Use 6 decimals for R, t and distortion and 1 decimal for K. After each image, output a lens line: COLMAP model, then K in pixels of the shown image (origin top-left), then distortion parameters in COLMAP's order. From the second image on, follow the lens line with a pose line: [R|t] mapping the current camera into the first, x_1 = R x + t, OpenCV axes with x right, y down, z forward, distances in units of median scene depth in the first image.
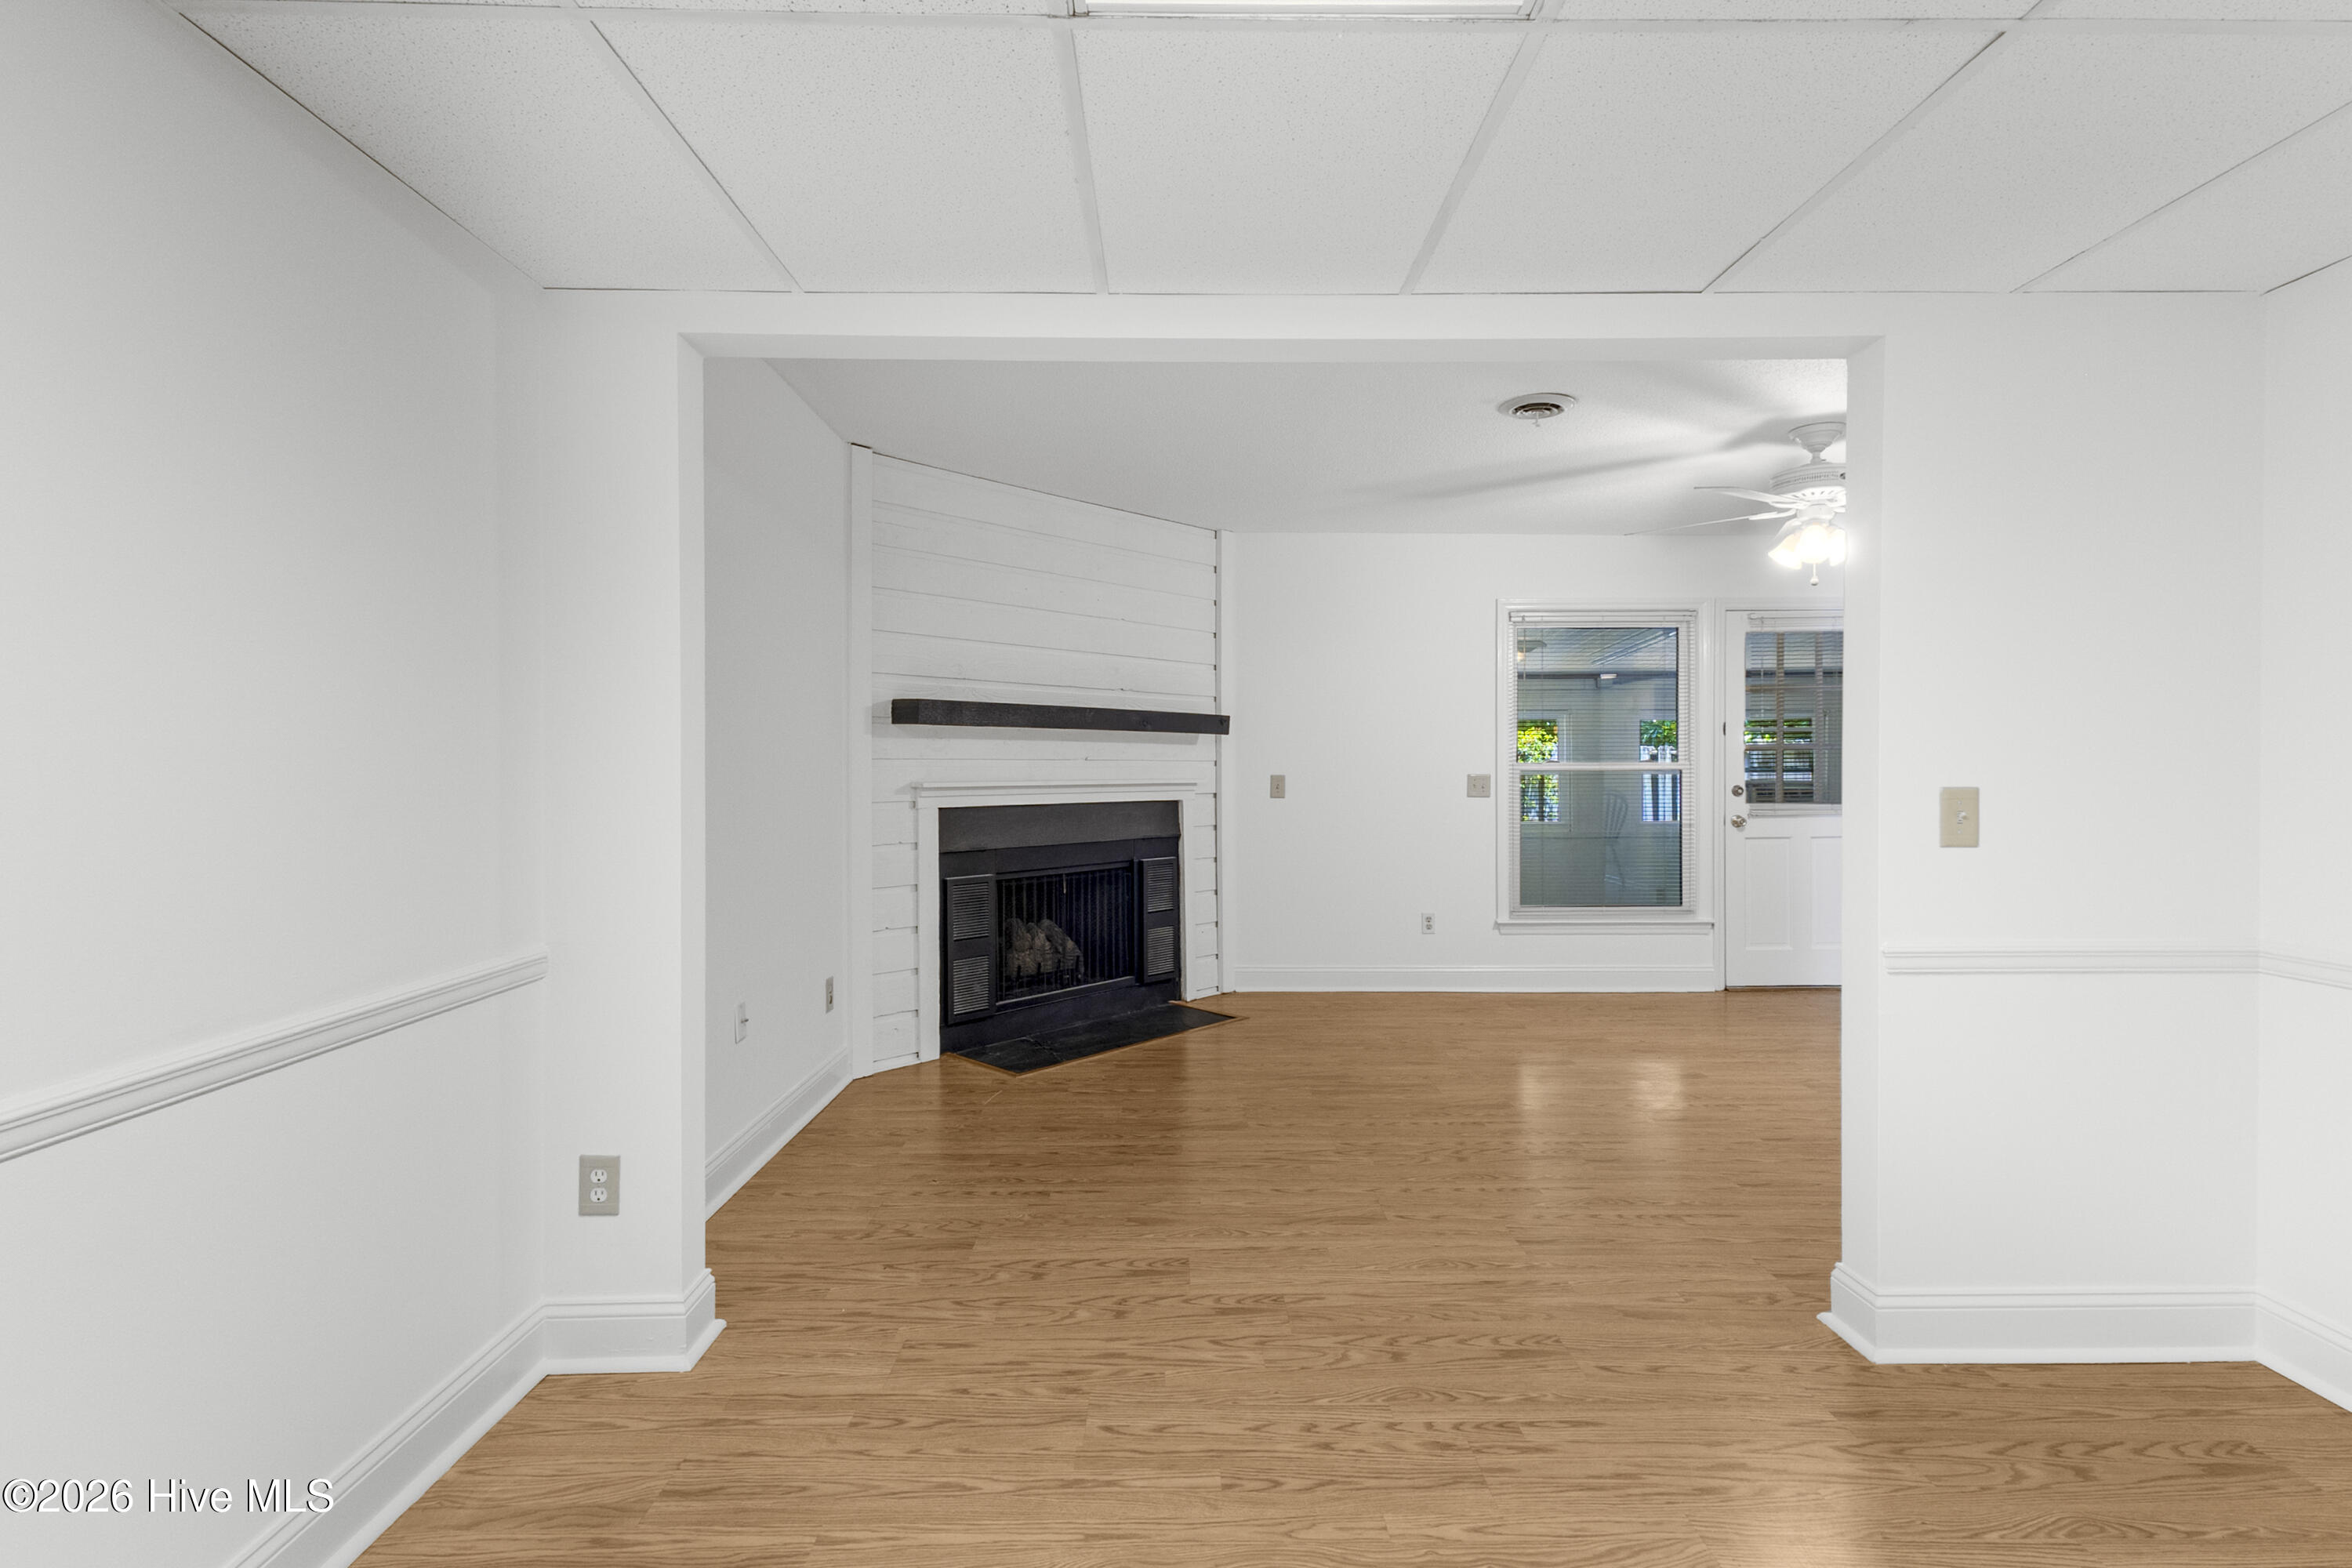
lens RADIAL K [[1113.8, 0, 1188.1], [0, 1113.8, 779.8], [0, 0, 1]] dist [0.017983, -0.001039]
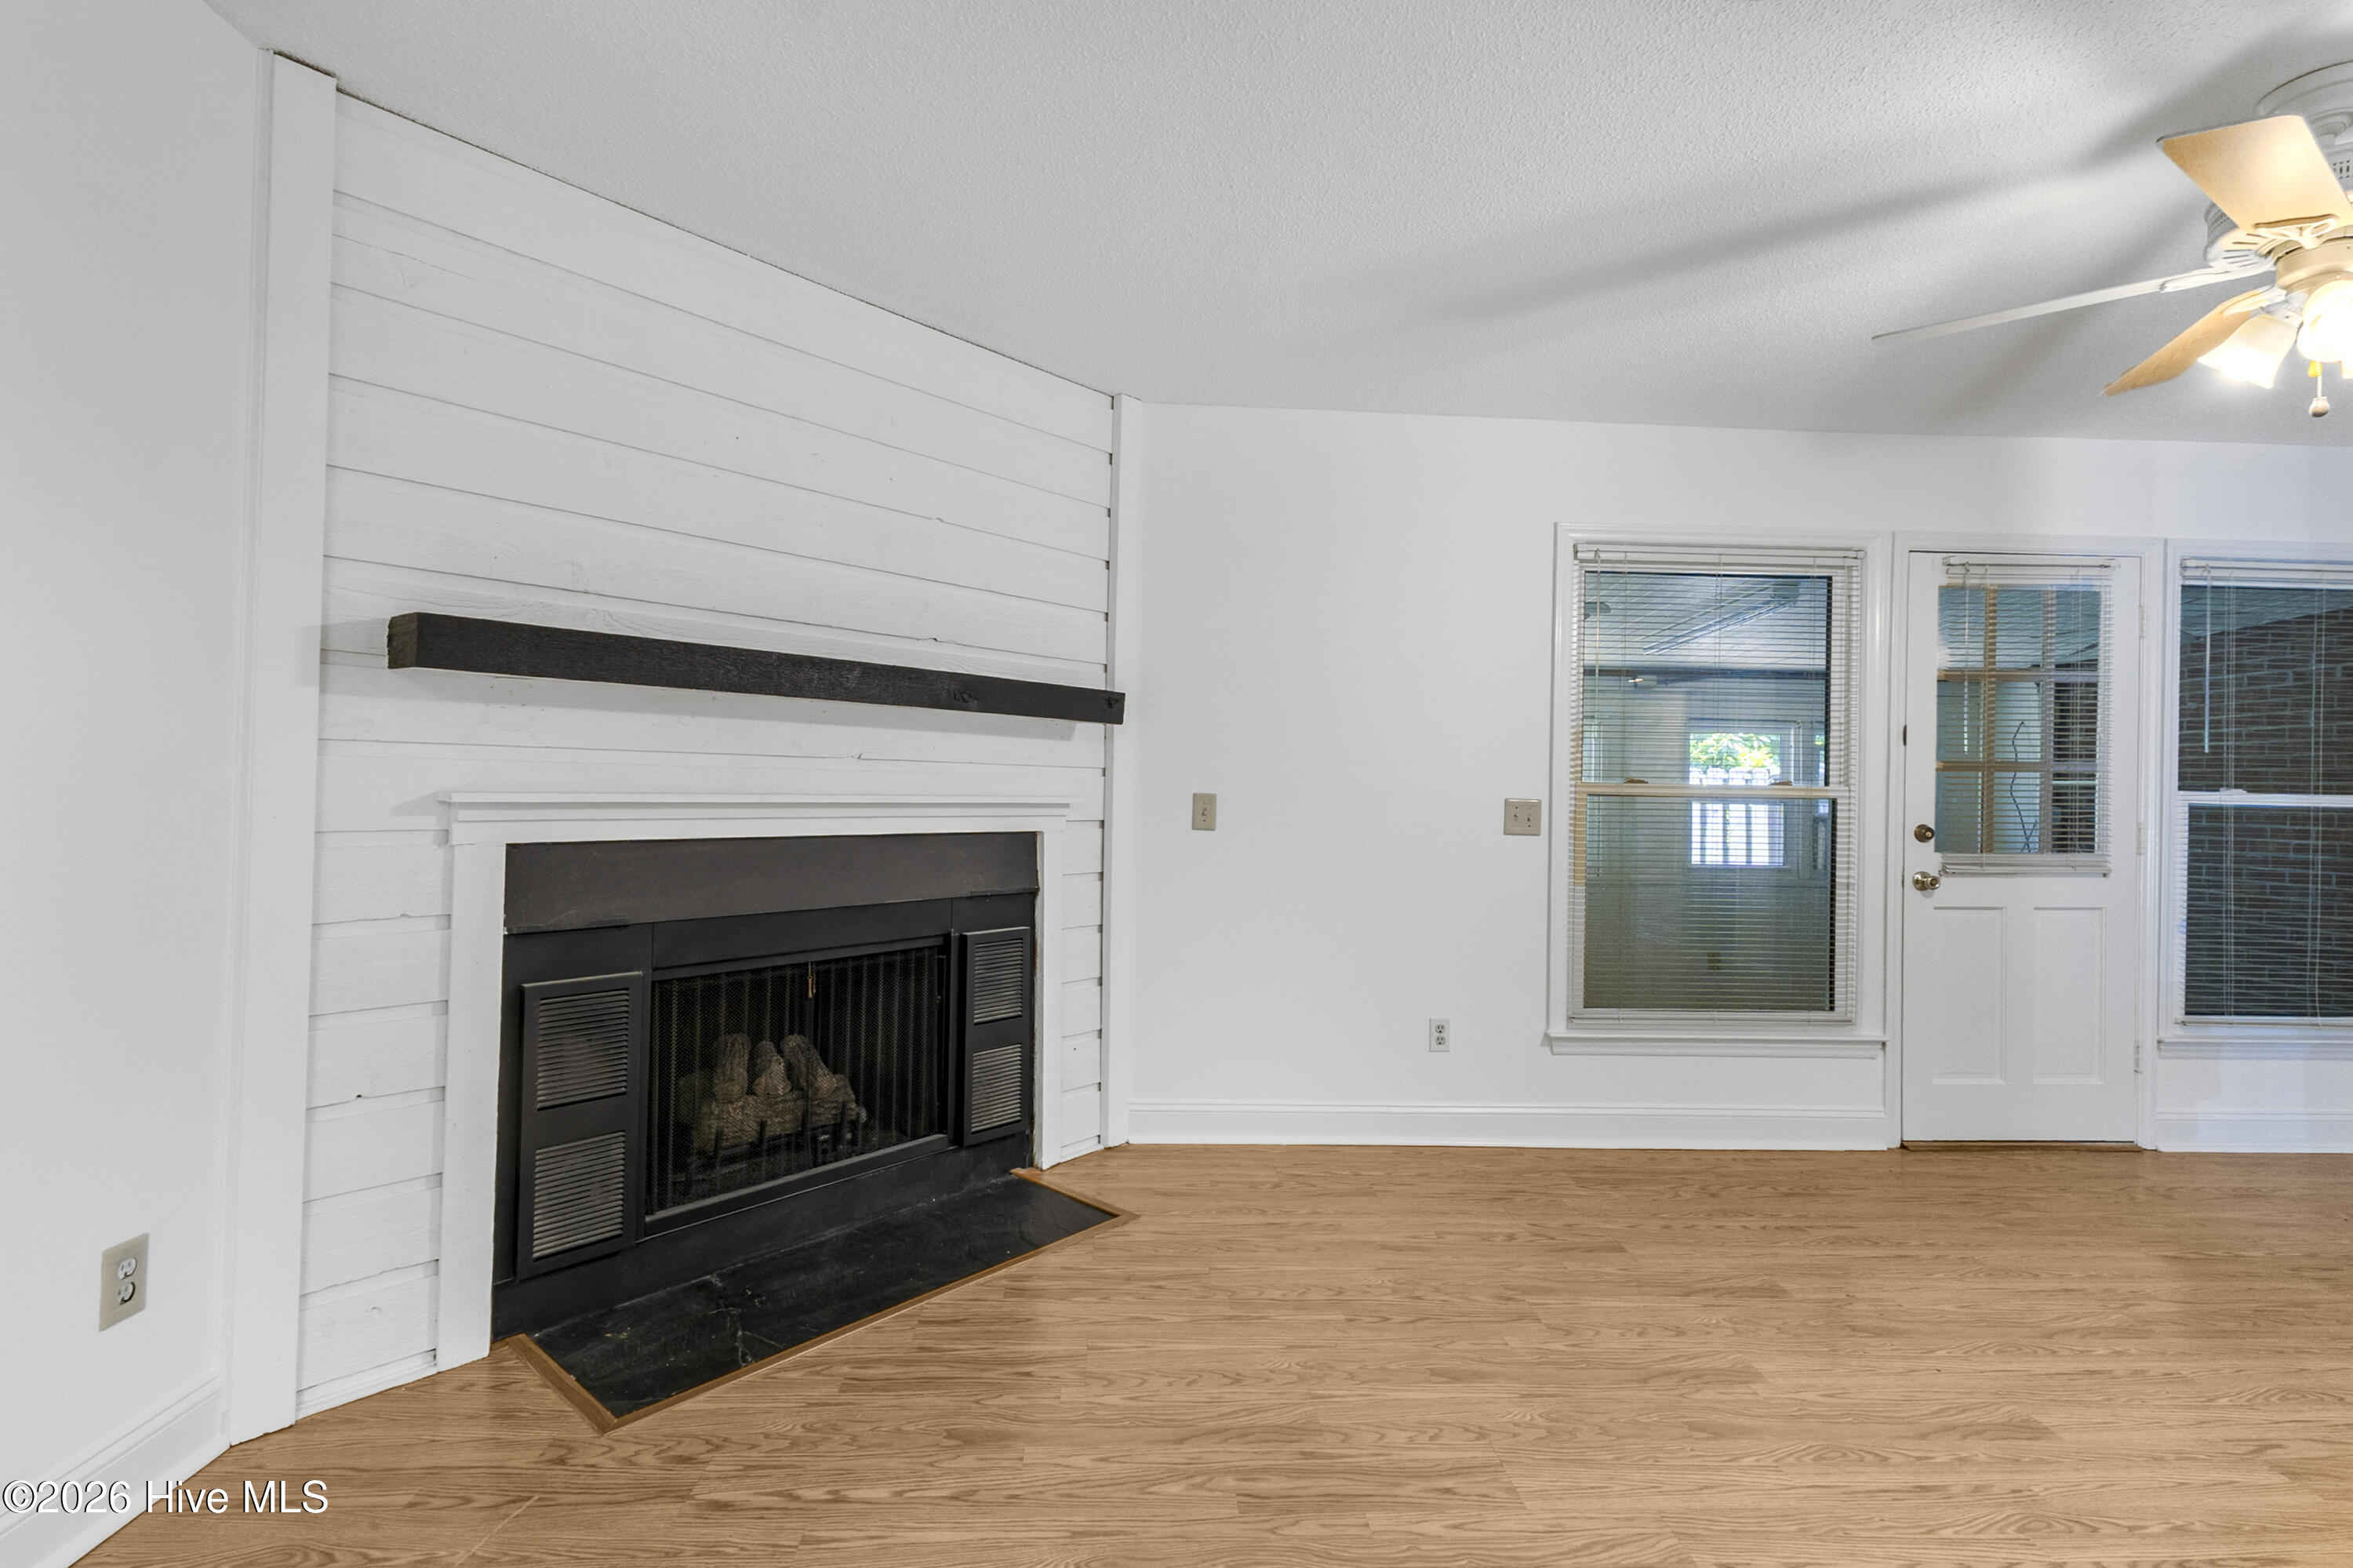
lens RADIAL K [[1114.3, 0, 1176.5], [0, 1114.3, 784.2], [0, 0, 1]] dist [0.017983, -0.001039]
pose [[0.999264, 0.021753, 0.031593, 0.051816], [-0.021354, 0.999688, -0.012926, -0.001103], [-0.031864, 0.012242, 0.999417, 0.436915]]
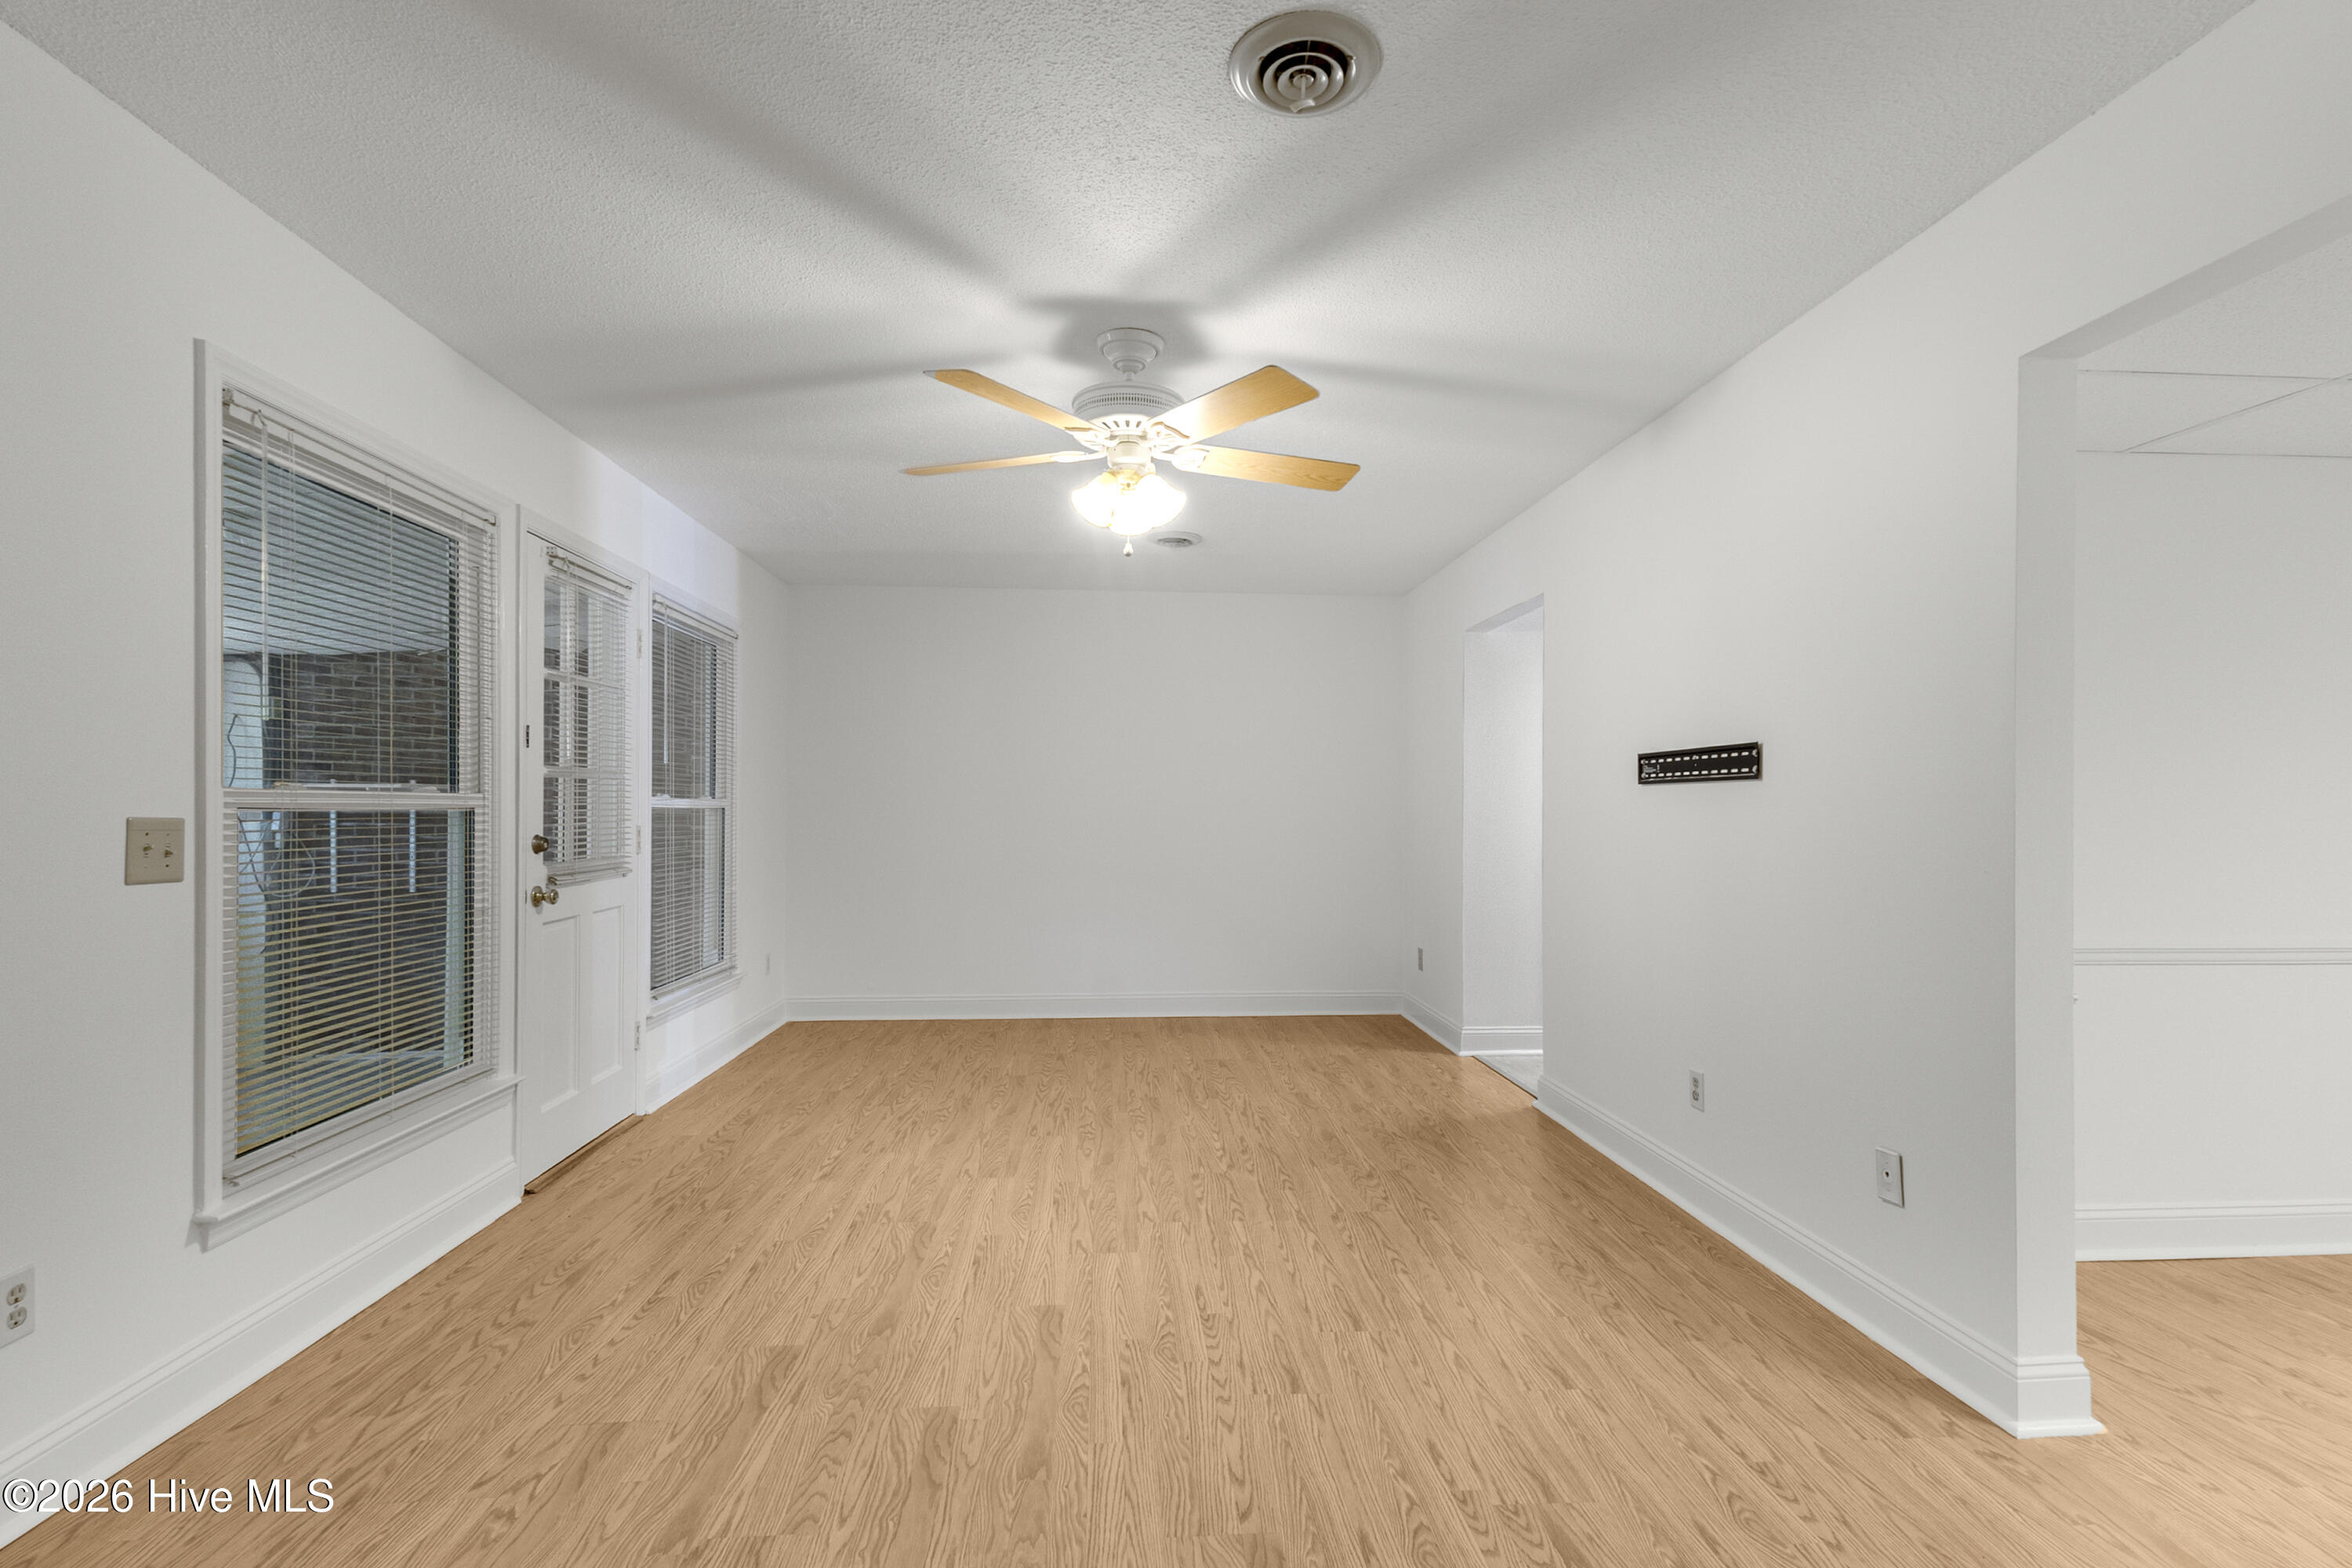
lens RADIAL K [[1113.8, 0, 1180.2], [0, 1113.8, 800.3], [0, 0, 1]] dist [0.017983, -0.001039]
pose [[-0.037947, 0.012342, 0.999204, -0.125344], [0.005372, 0.999912, -0.012147, -0.004790], [-0.999265, 0.004907, -0.038009, 0.805797]]
